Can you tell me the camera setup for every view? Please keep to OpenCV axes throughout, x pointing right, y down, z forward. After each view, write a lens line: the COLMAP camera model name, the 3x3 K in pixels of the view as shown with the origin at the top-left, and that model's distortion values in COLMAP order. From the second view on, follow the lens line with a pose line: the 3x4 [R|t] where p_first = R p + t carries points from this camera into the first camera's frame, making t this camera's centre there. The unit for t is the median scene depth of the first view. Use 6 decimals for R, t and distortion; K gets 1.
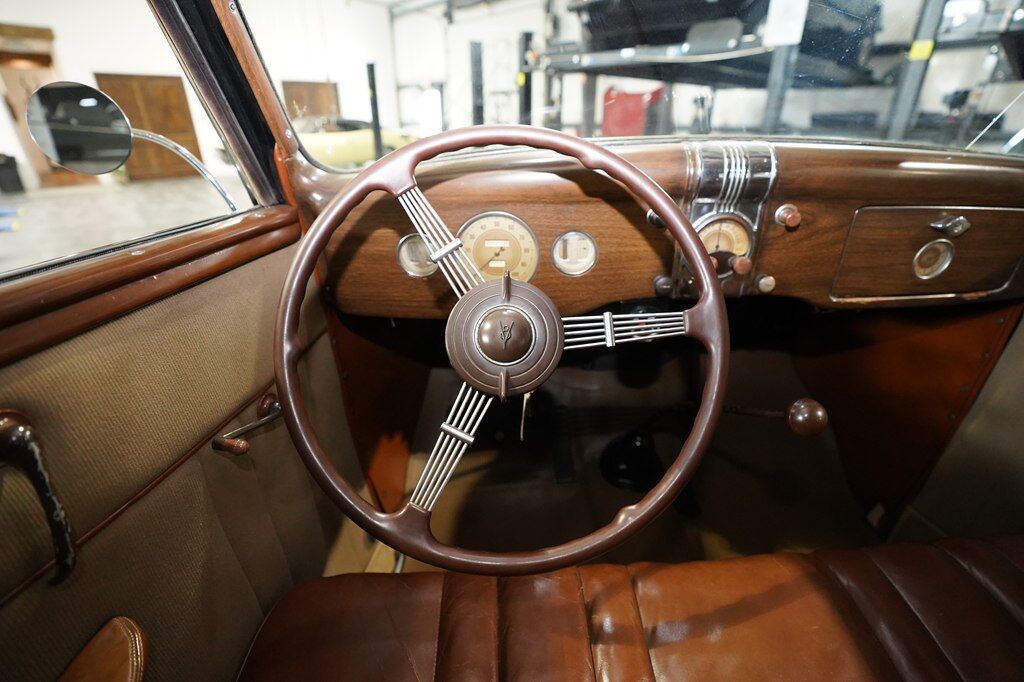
lens RADIAL K [[465.1, 0, 509.8], [0, 465.1, 342.3], [0, 0, 1]] dist [-0.034689, 0.008522]
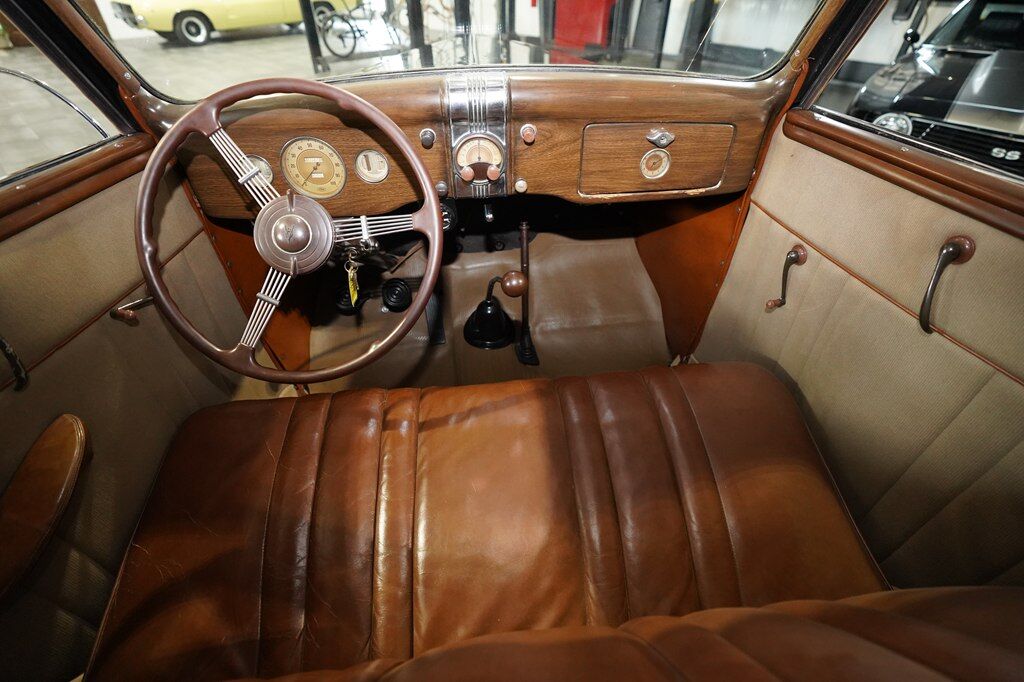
lens RADIAL K [[465.1, 0, 514.9], [0, 465.1, 341.9], [0, 0, 1]] dist [-0.034689, 0.008522]
pose [[0.997984, -0.037100, 0.051487, 0.476428], [0.023482, 0.969614, 0.243510, -0.017036], [-0.058957, -0.241810, 0.968531, -0.440142]]
